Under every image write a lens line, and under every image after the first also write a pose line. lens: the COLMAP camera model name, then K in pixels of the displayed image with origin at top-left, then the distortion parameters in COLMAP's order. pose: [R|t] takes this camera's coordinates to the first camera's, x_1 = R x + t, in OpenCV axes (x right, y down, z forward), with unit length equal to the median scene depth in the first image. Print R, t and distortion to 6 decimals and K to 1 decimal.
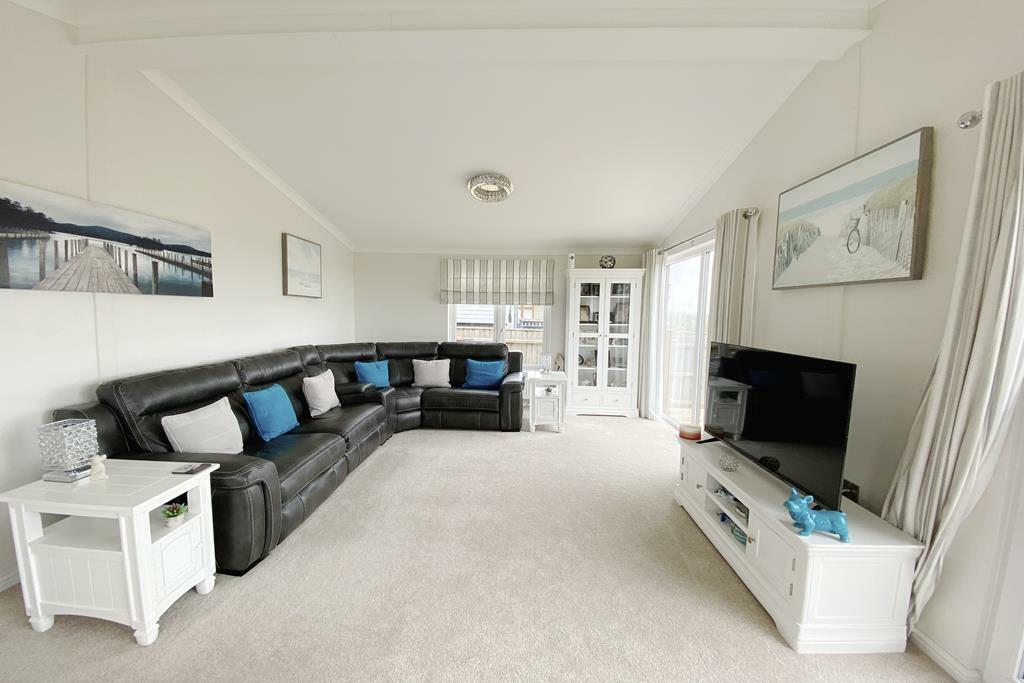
lens RADIAL K [[396.3, 0, 510.5], [0, 396.3, 348.3], [0, 0, 1]] dist [-0.001303, -0.000166]
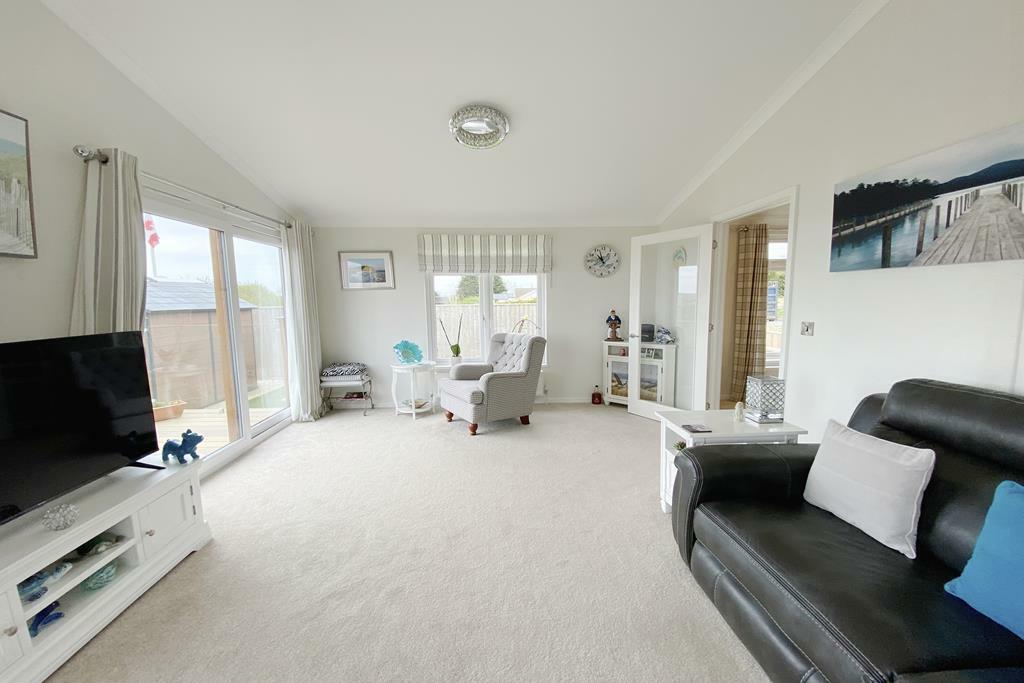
lens RADIAL K [[396.3, 0, 513.4], [0, 396.3, 342.0], [0, 0, 1]] dist [-0.001303, -0.000166]
pose [[-0.992974, 0.011304, -0.117788, -0.137387], [-0.013818, 0.977538, 0.210305, -0.153291], [0.117520, 0.210455, -0.970514, 1.801911]]
